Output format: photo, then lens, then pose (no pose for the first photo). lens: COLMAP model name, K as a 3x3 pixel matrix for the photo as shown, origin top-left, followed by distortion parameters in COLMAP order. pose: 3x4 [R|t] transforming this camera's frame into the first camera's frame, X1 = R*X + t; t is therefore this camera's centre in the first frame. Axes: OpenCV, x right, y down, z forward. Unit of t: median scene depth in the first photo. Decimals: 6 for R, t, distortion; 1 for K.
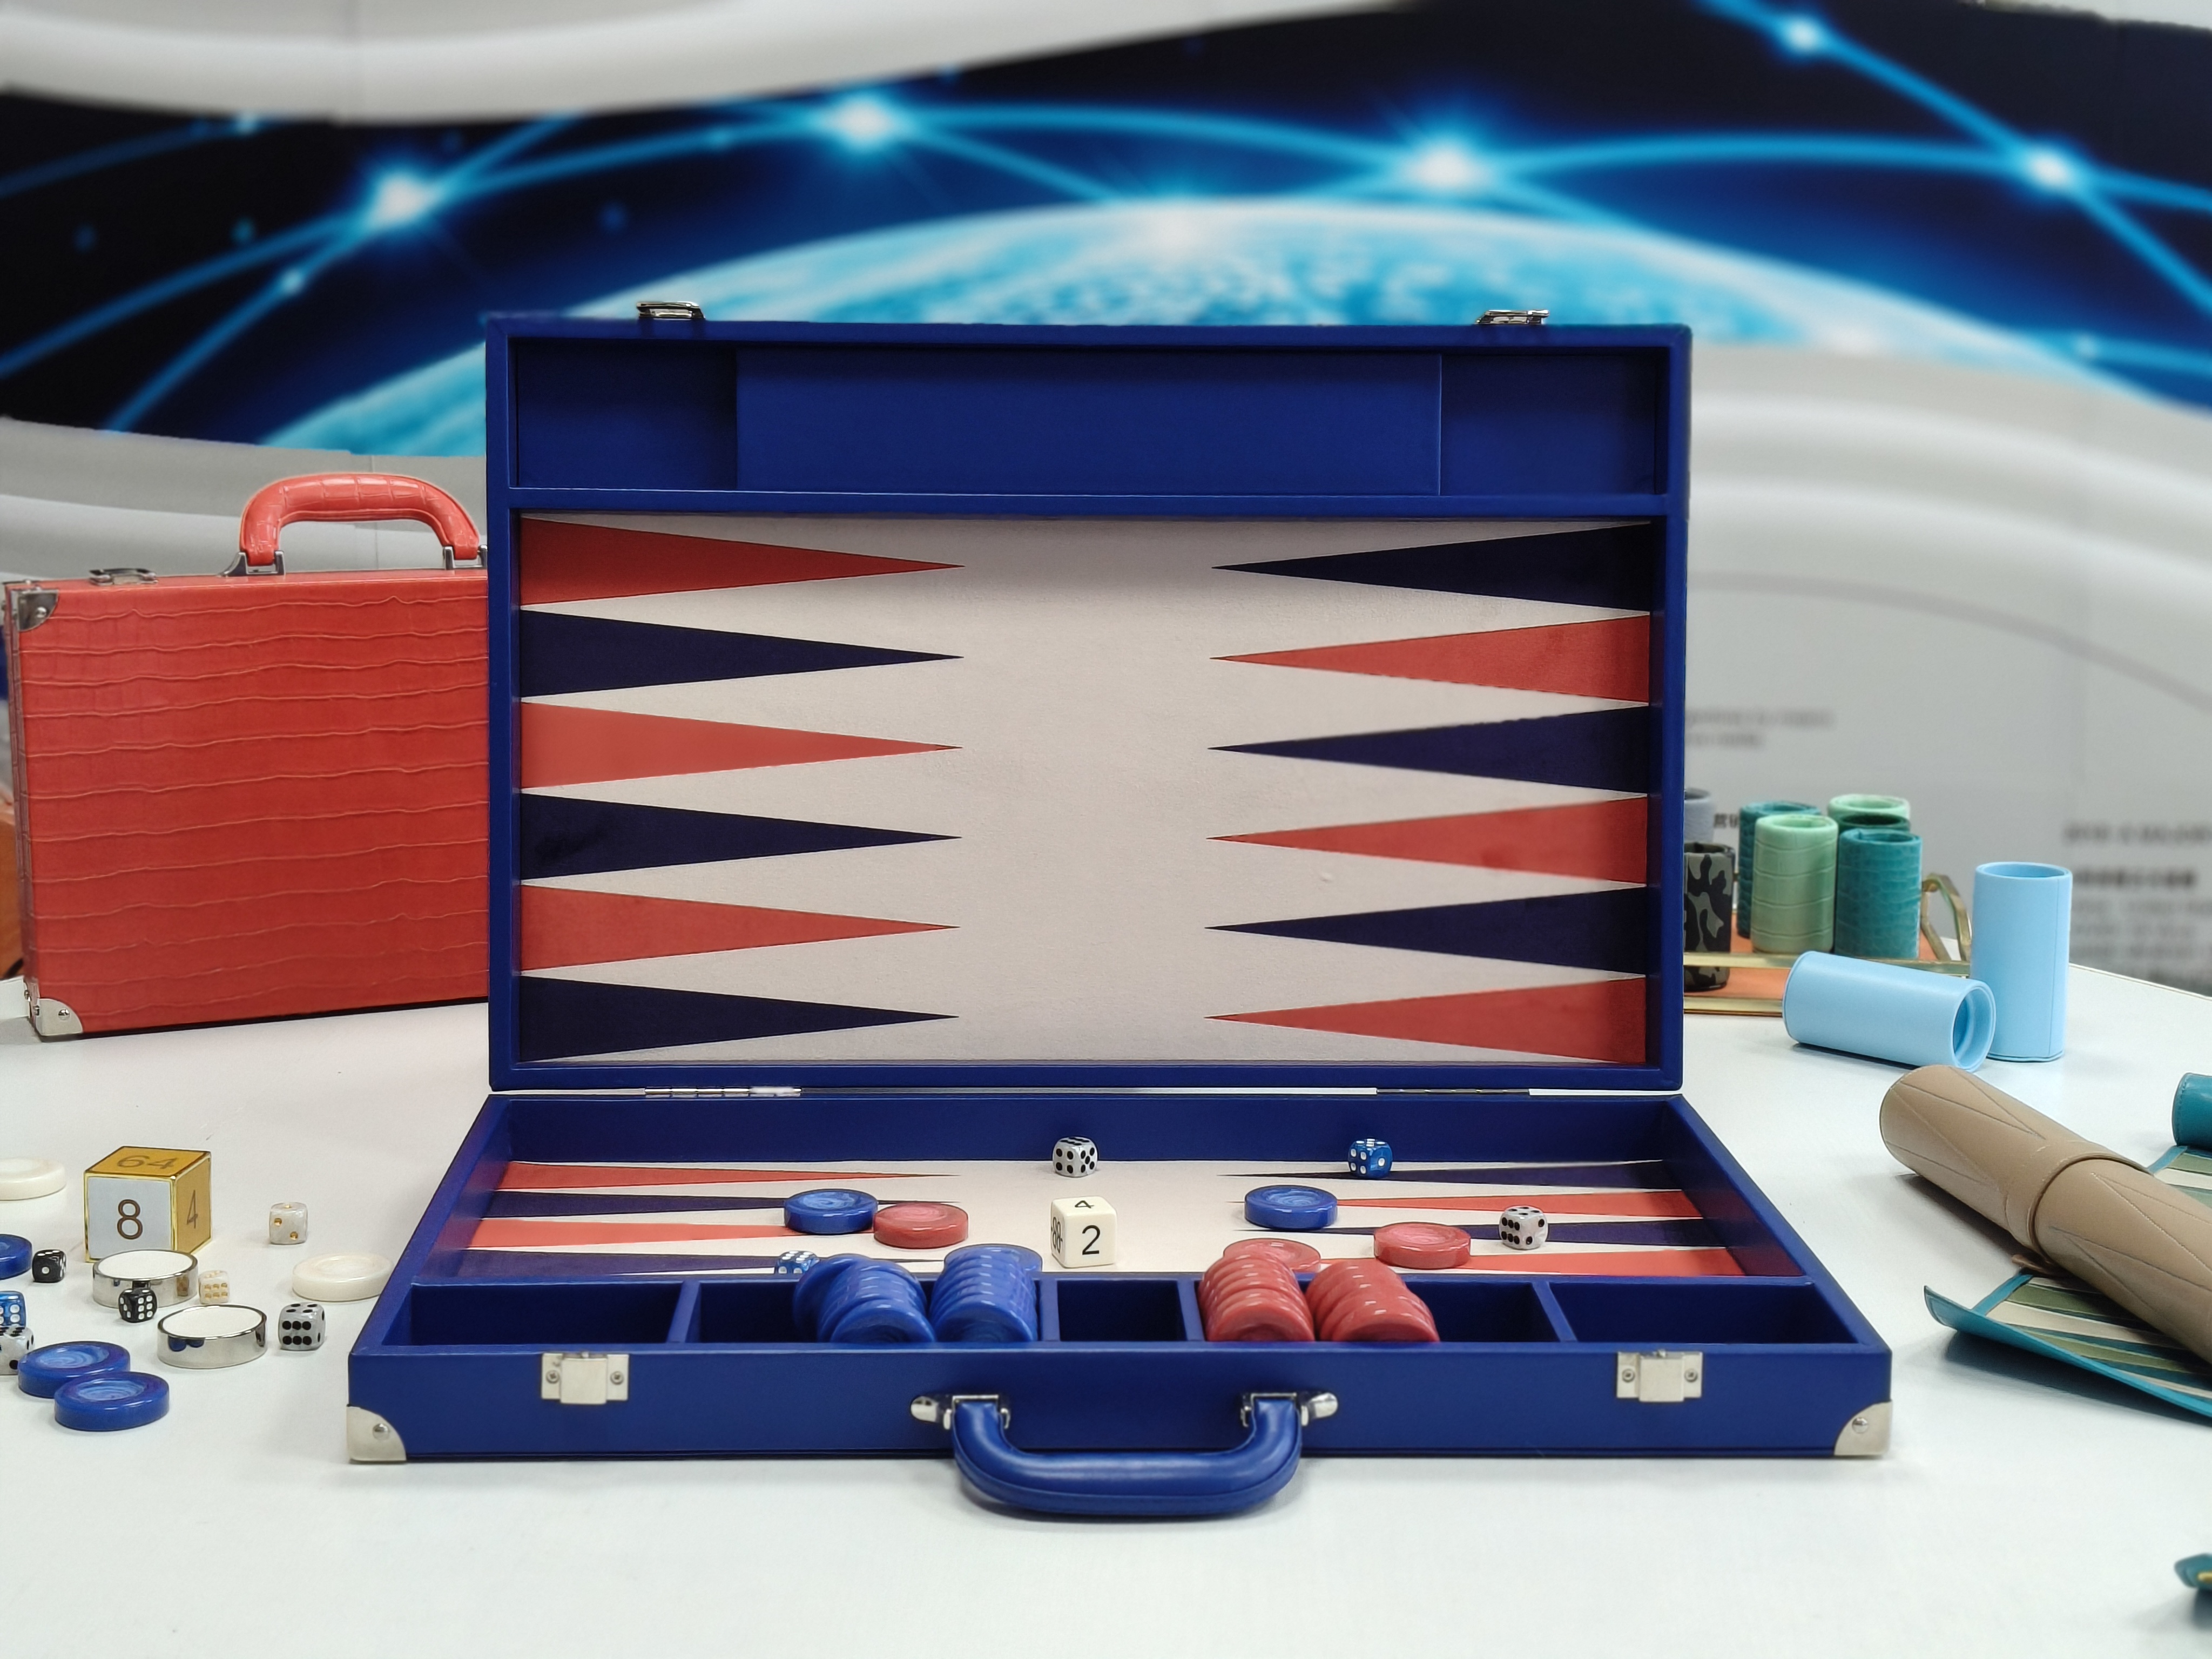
lens RADIAL K [[3207.1, 0, 1096.4], [0, 3207.1, 838.4], [0, 0, 1]] dist [0.075101, 0.000000]
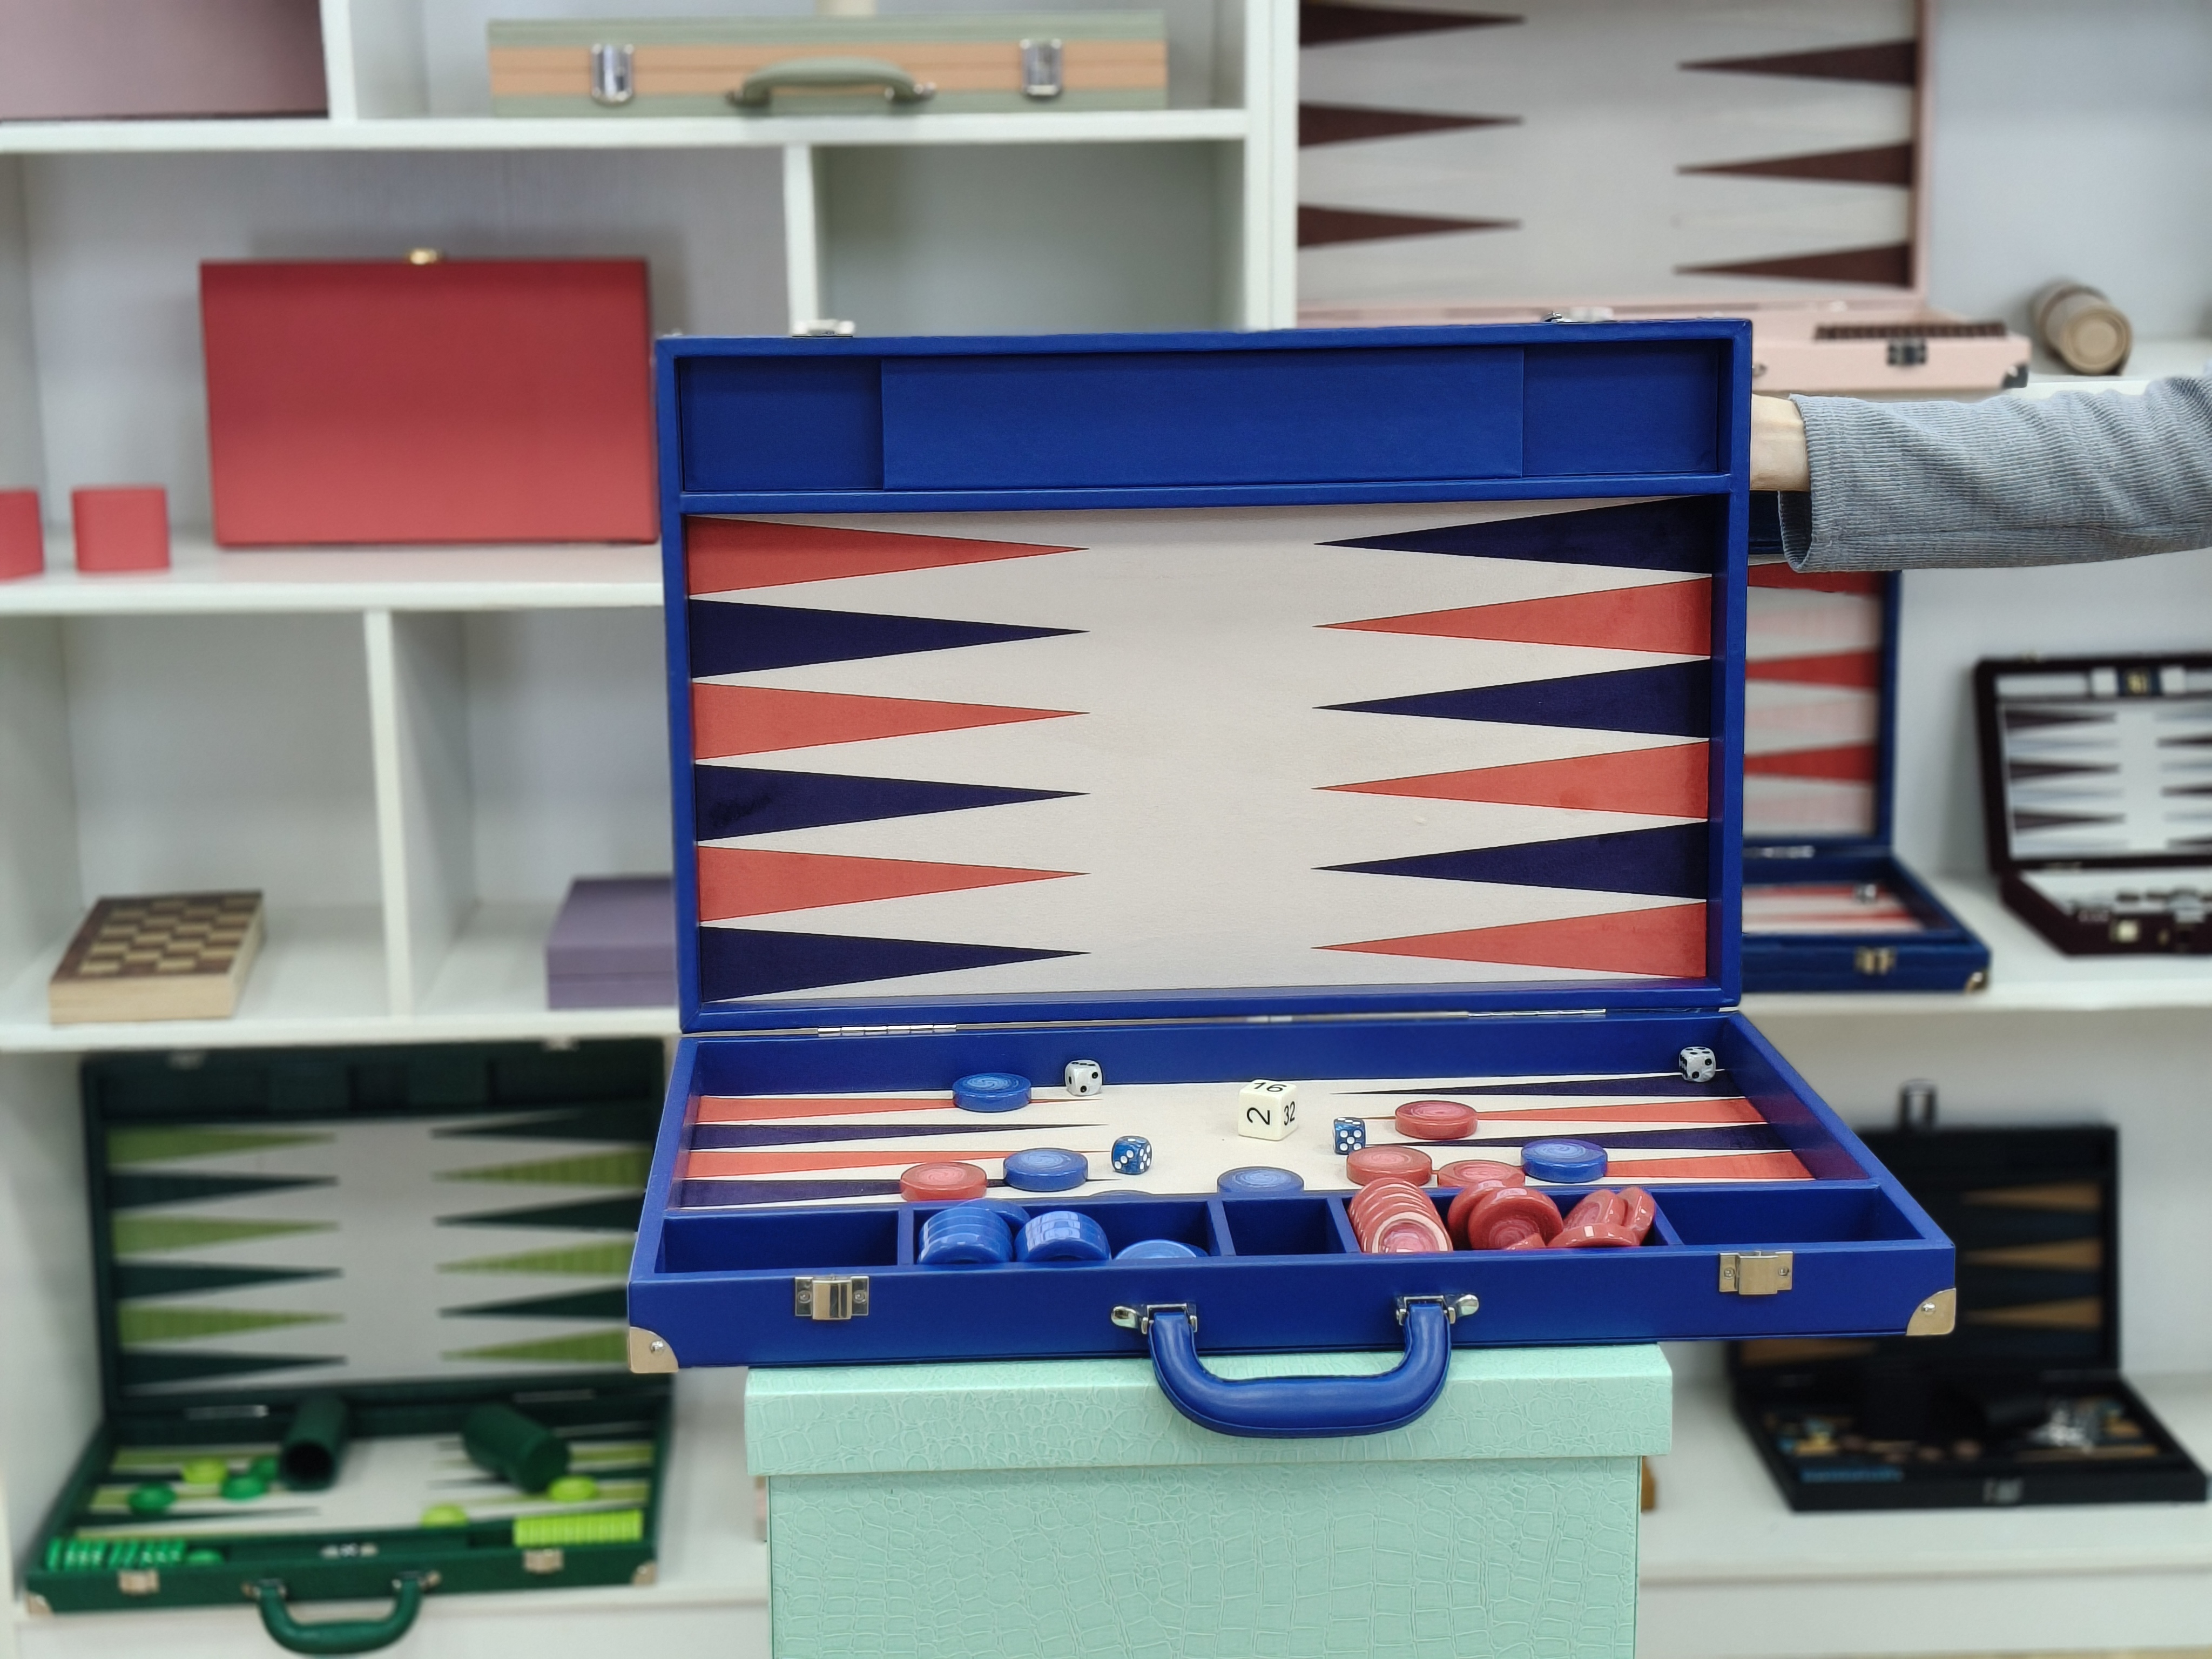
lens RADIAL K [[3207.1, 0, 1096.6], [0, 3207.1, 845.4], [0, 0, 1]] dist [0.075101, 0.000000]
pose [[0.999686, -0.022038, 0.011931, -0.054505], [0.021481, 0.998760, 0.044902, -0.032189], [-0.012906, -0.044632, 0.998920, -0.107481]]
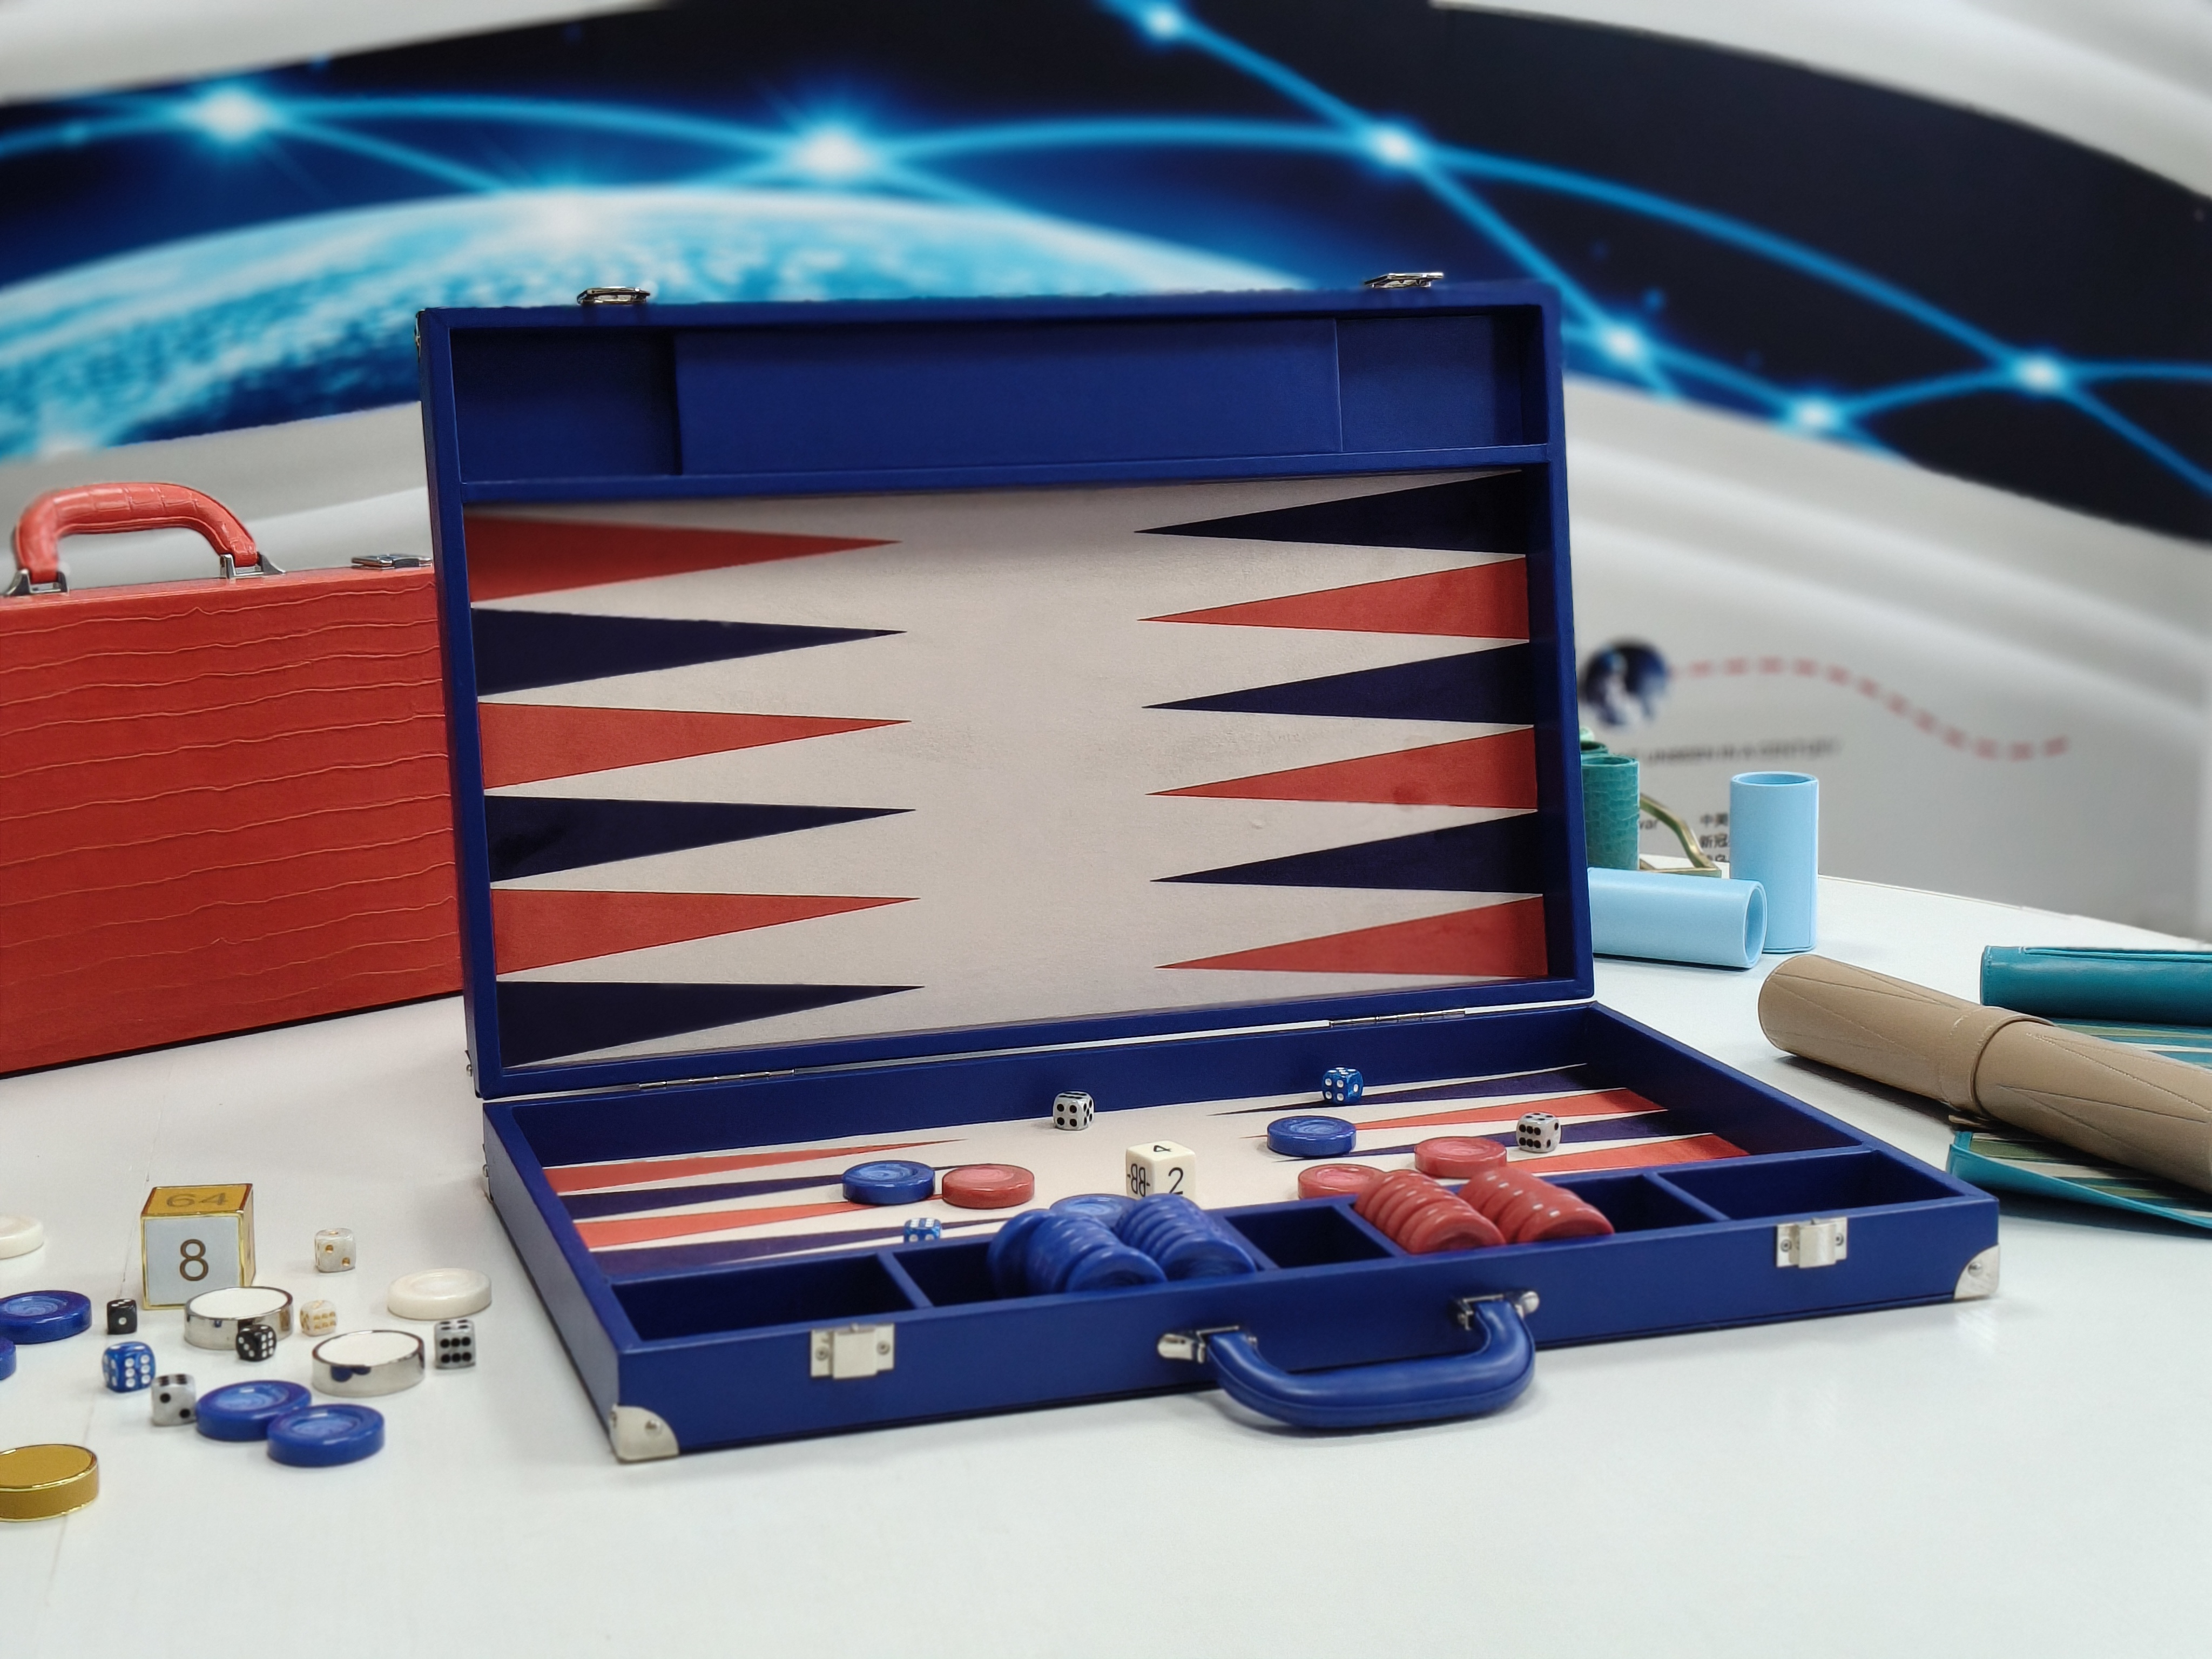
lens RADIAL K [[3207.1, 0, 1105.3], [0, 3207.1, 812.8], [0, 0, 1]] dist [0.075101, 0.000000]
pose [[0.966074, -0.069767, 0.248663, -0.239309], [0.070923, 0.997472, 0.004316, 0.000790], [-0.248336, 0.013466, 0.968580, 0.004527]]
